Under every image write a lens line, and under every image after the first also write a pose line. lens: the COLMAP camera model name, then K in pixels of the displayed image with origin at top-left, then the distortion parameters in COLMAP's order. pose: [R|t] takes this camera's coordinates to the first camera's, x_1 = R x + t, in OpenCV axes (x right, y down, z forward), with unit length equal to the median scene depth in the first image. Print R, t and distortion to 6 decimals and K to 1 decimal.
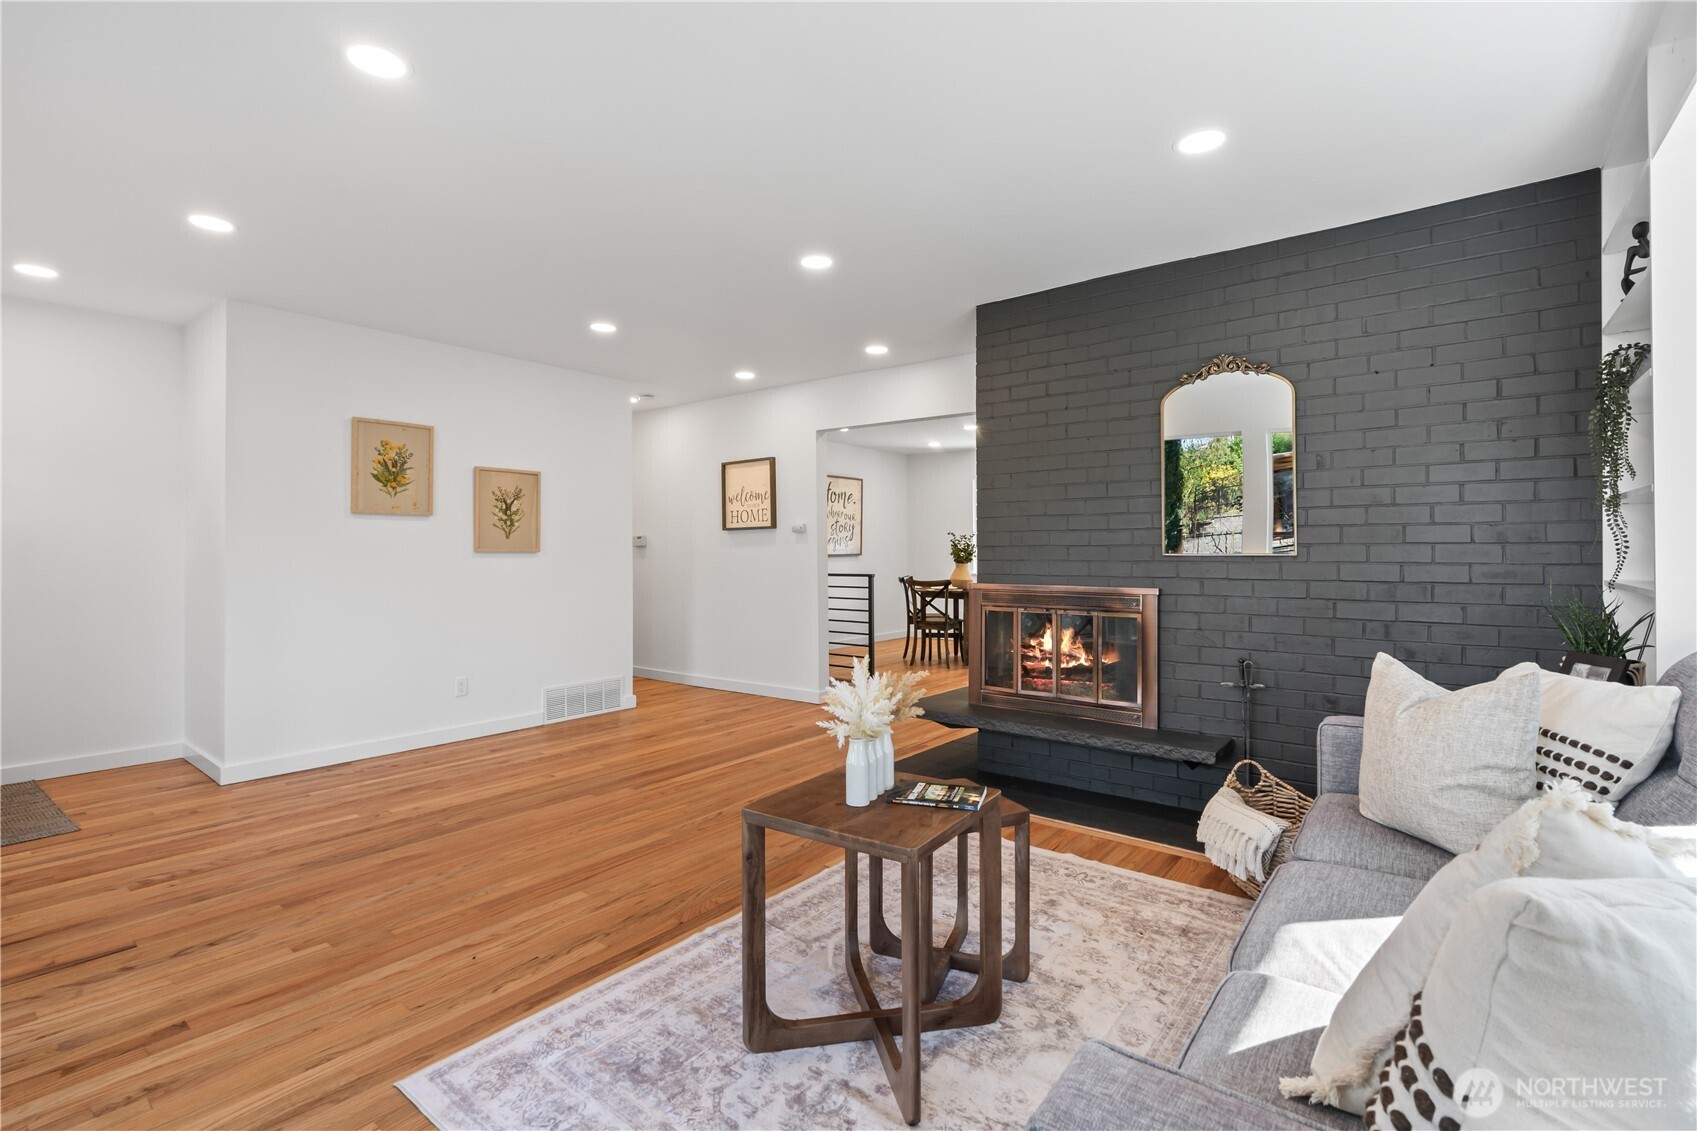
lens RADIAL K [[770.1, 0, 838.7], [0, 770.1, 548.2], [0, 0, 1]] dist [-0.001790, 0.000140]
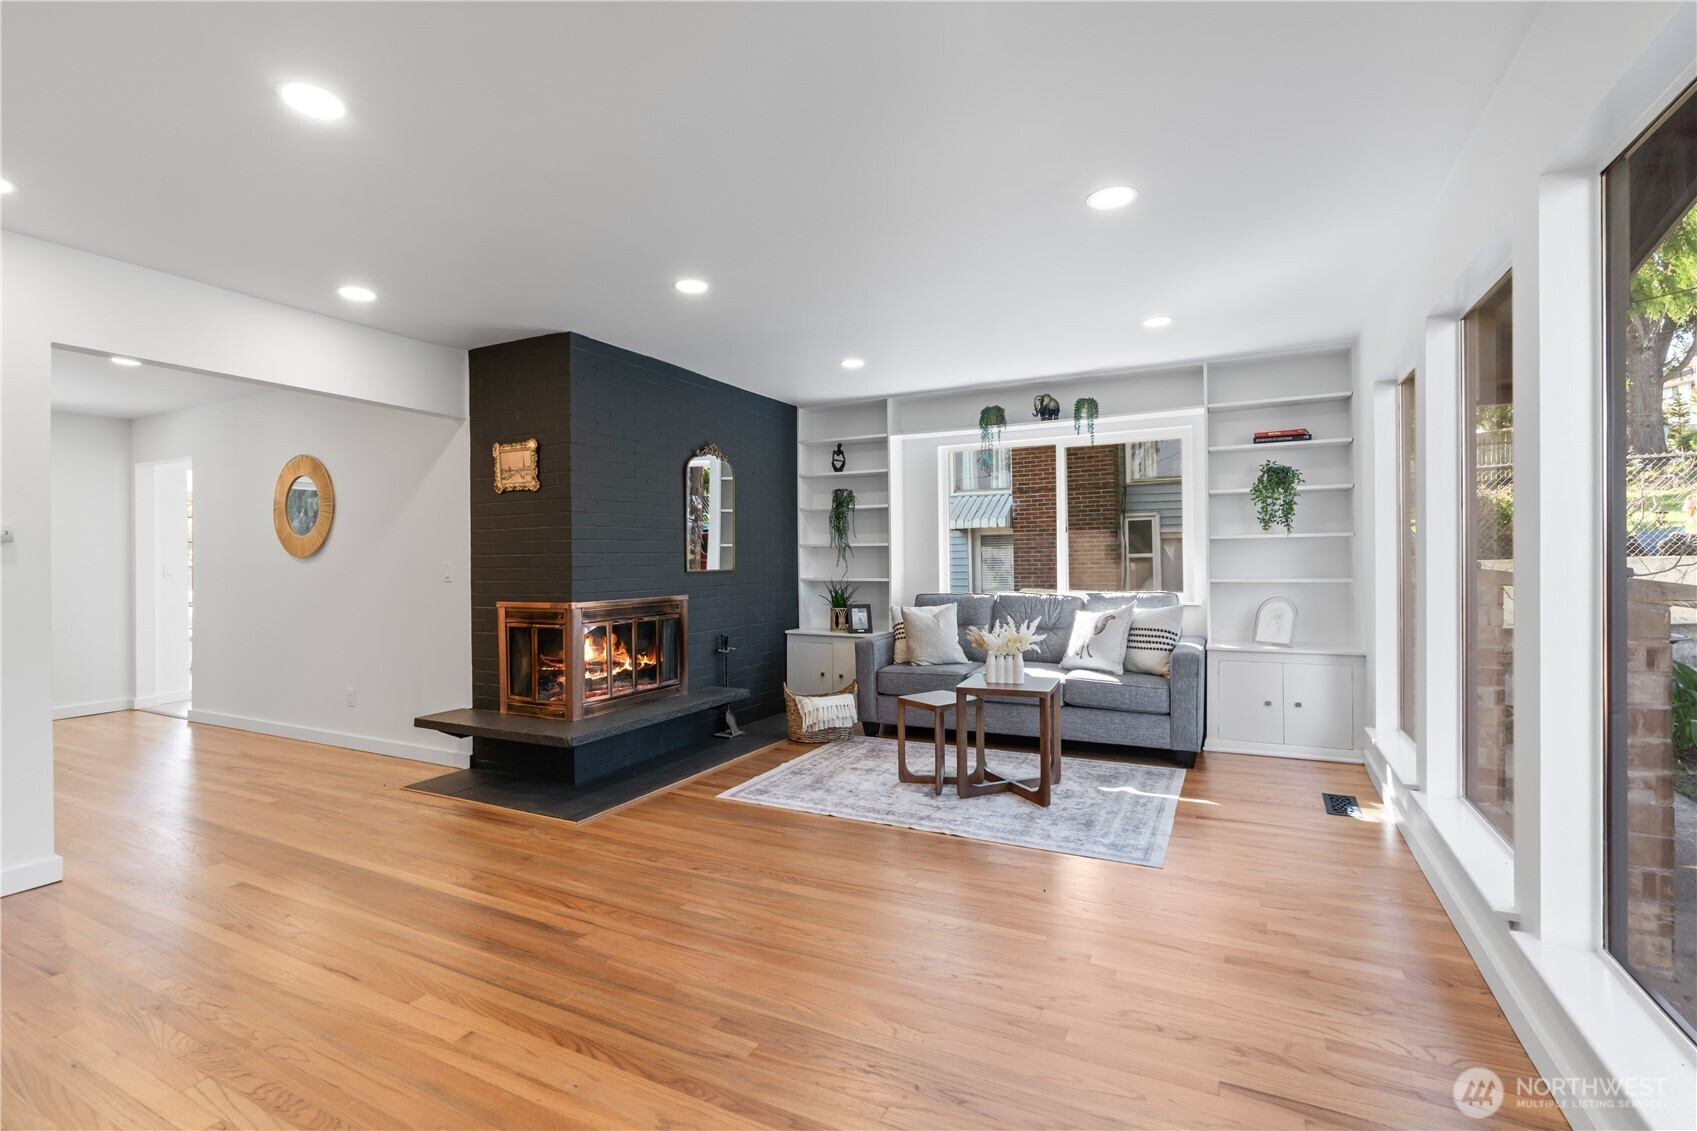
lens RADIAL K [[772.4, 0, 842.9], [0, 772.4, 563.2], [0, 0, 1]] dist [-0.003273, 0.000286]
pose [[-0.200008, -0.000941, 0.979794, -0.522681], [0.005913, 0.999980, 0.002168, -0.004220], [-0.979776, 0.006227, -0.199999, 0.498156]]
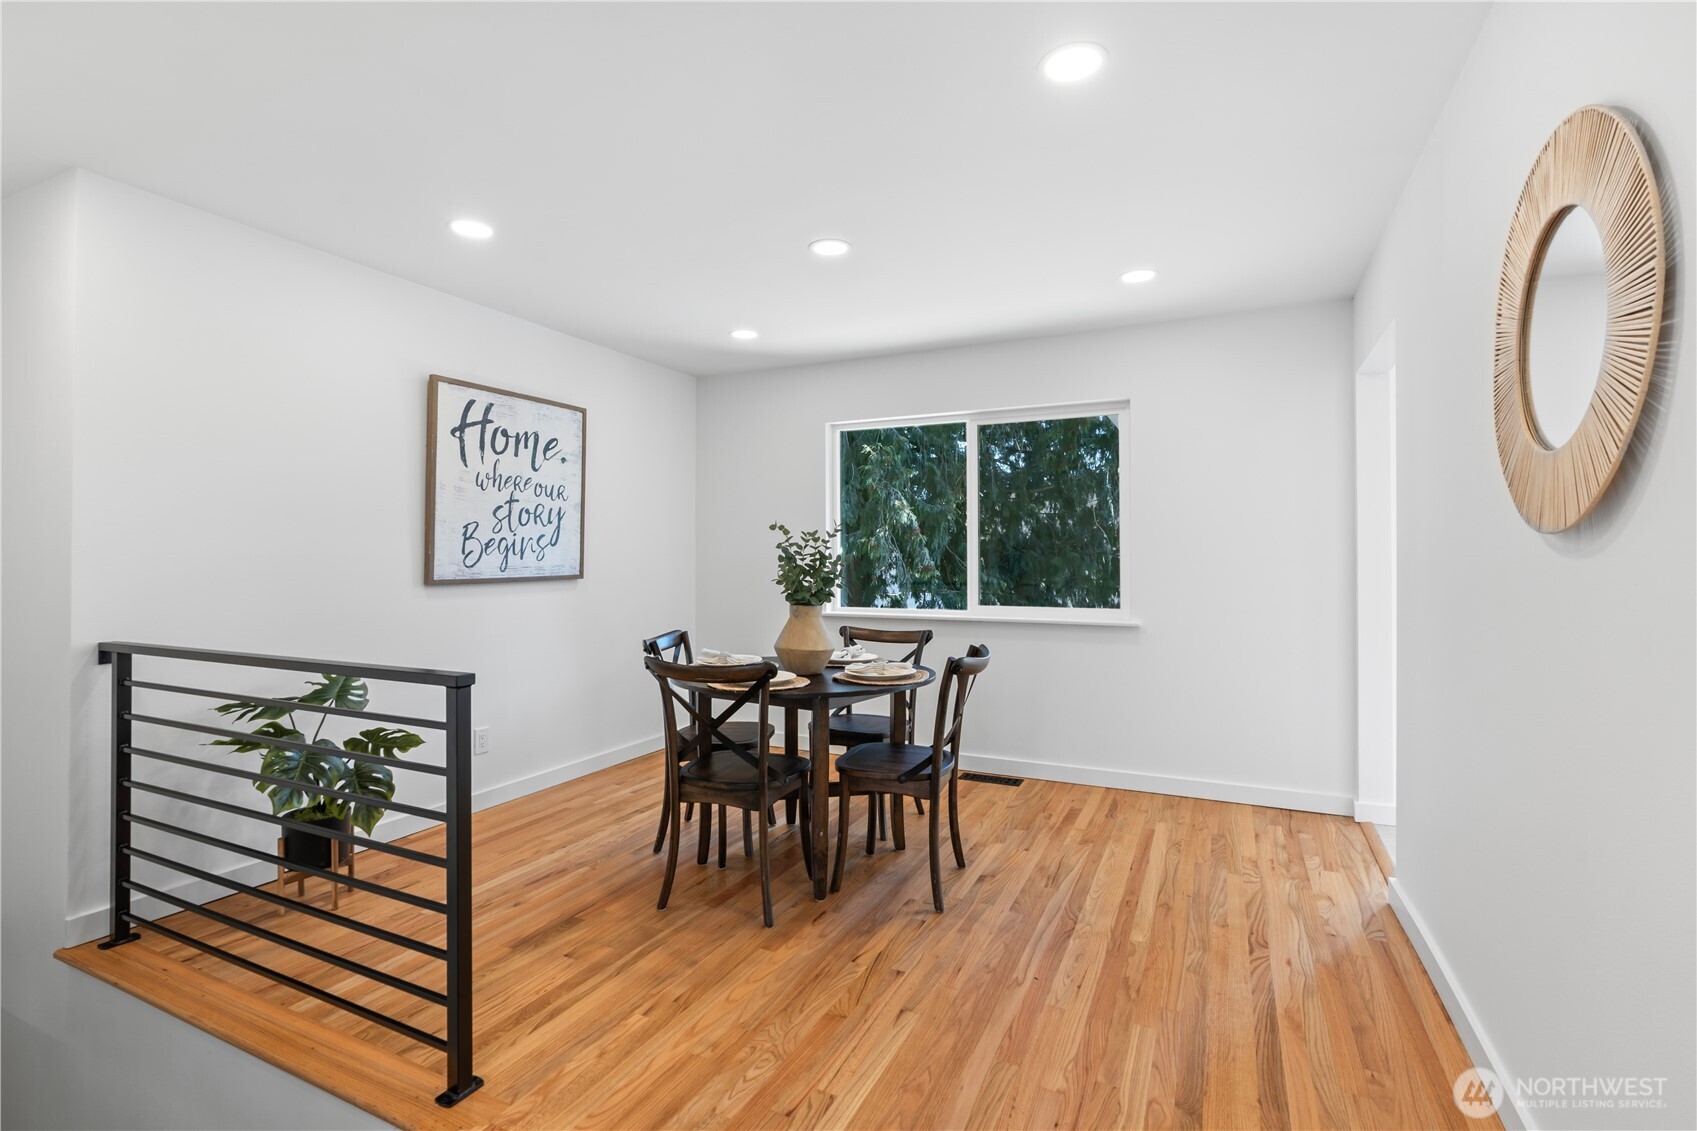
lens RADIAL K [[772.4, 0, 842.9], [0, 772.4, 563.2], [0, 0, 1]] dist [-0.003273, 0.000286]
pose [[0.976311, 0.001239, 0.216369, 0.110108], [-0.002975, 0.999966, 0.007698, -0.005006], [-0.216352, -0.008159, 0.976281, 0.723563]]
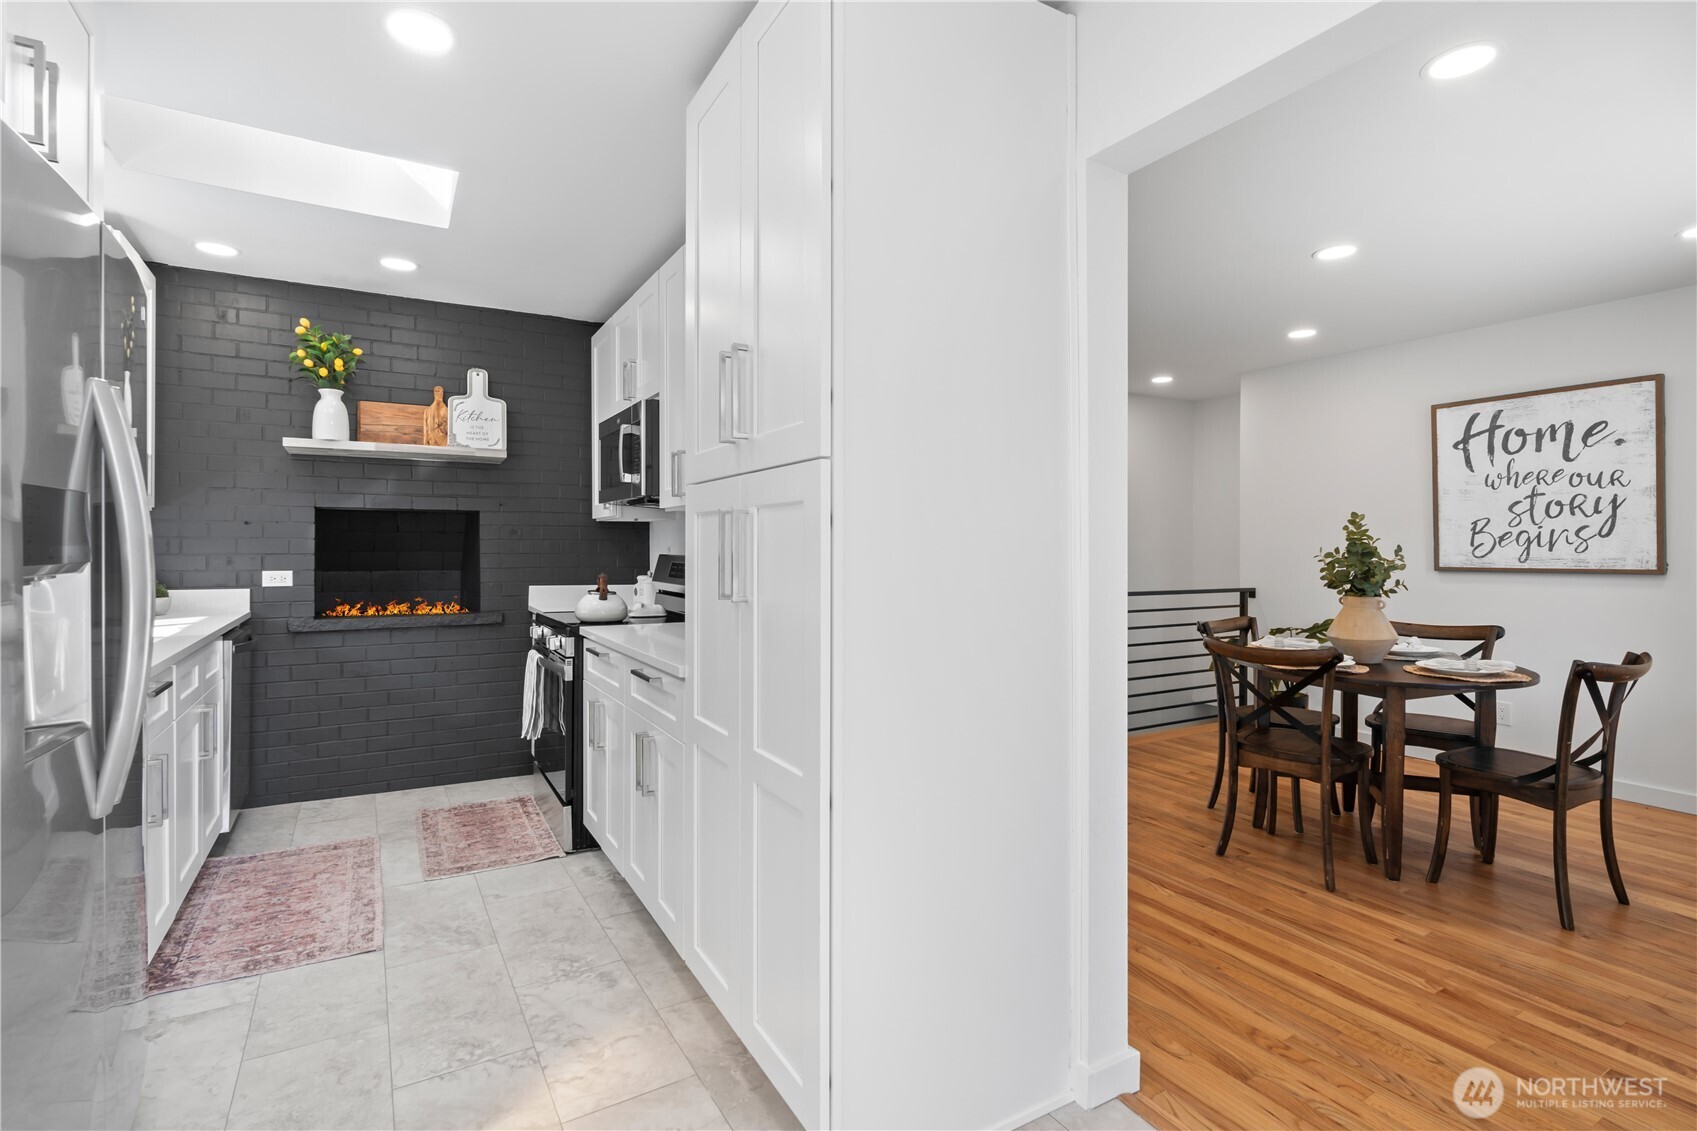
lens RADIAL K [[795.5, 0, 838.8], [0, 795.5, 544.8], [0, 0, 1]] dist [0.000671, 0.000085]
pose [[-0.356444, -0.000404, -0.934317, 0.744471], [-0.001368, 0.999999, 0.000089, -0.006907], [0.934316, 0.001310, -0.356444, 1.044738]]
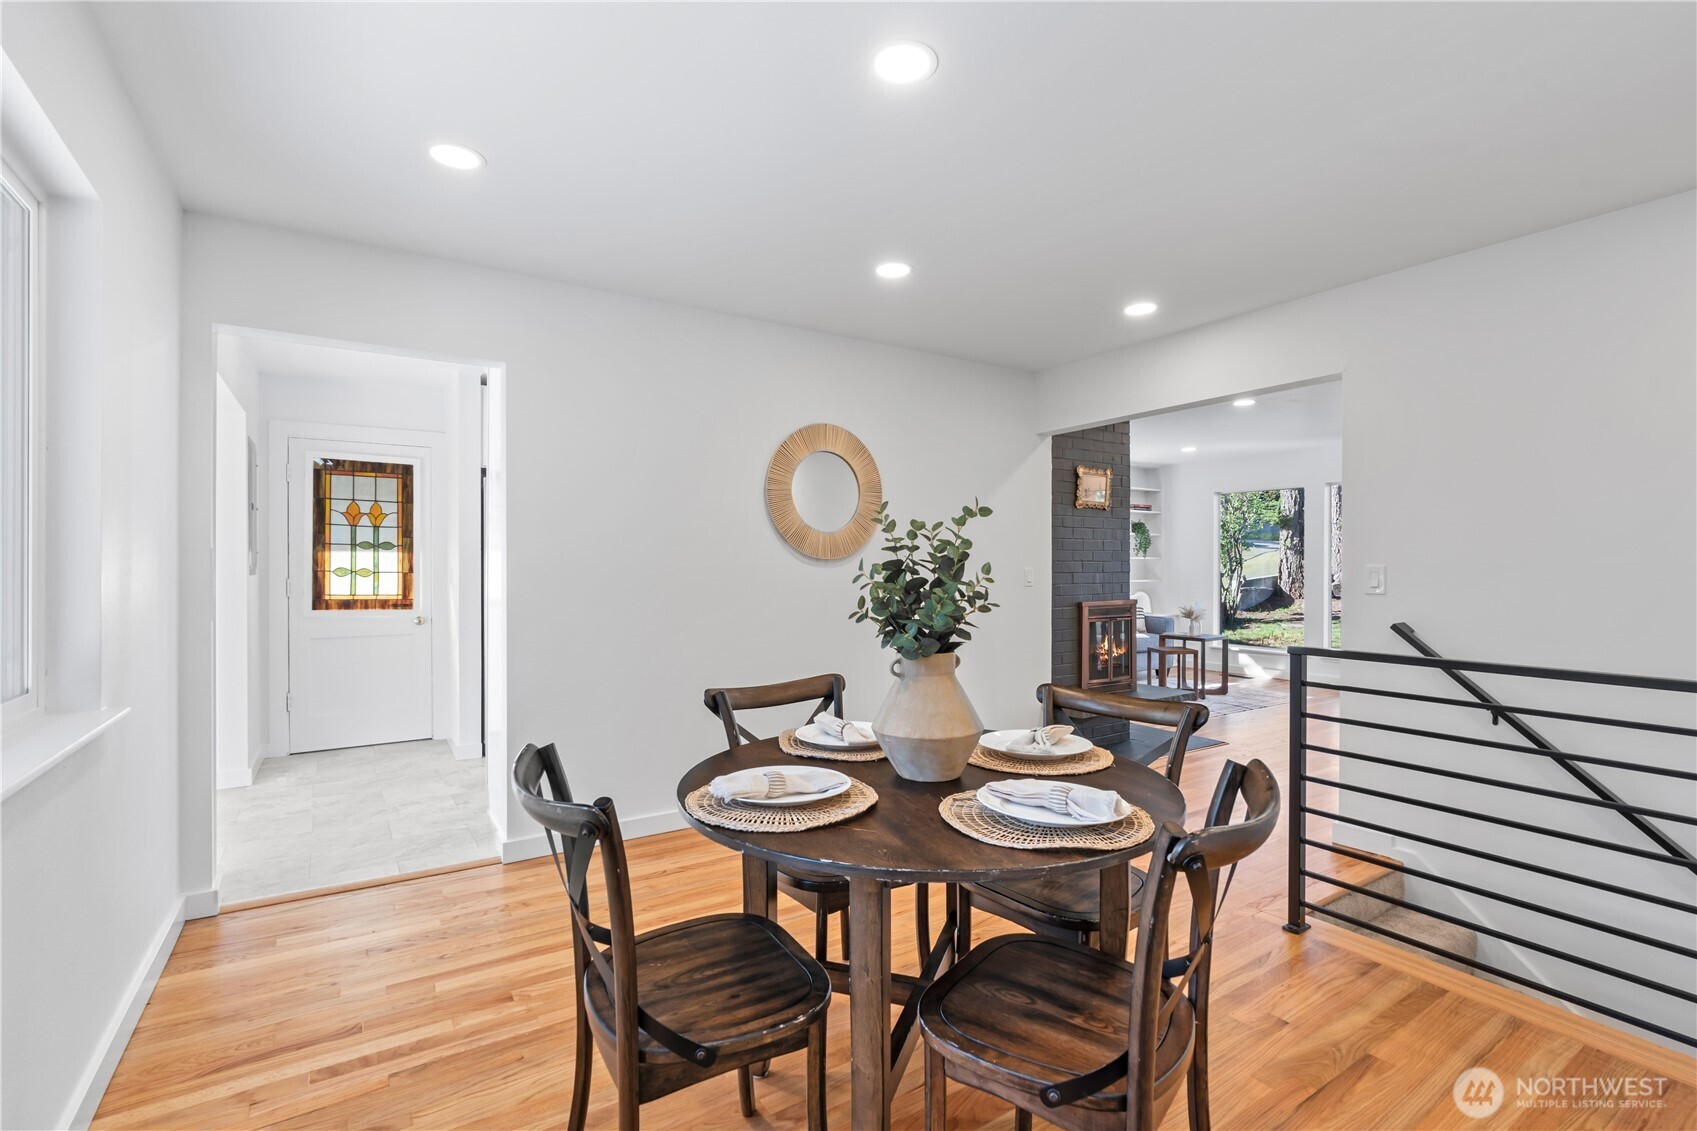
lens RADIAL K [[772.4, 0, 842.9], [0, 772.4, 563.2], [0, 0, 1]] dist [-0.003273, 0.000286]
pose [[-0.948279, 0.005205, 0.317395, 0.131605], [0.001888, 0.999940, -0.010756, -0.002096], [-0.317432, -0.009601, -0.948232, 1.414120]]
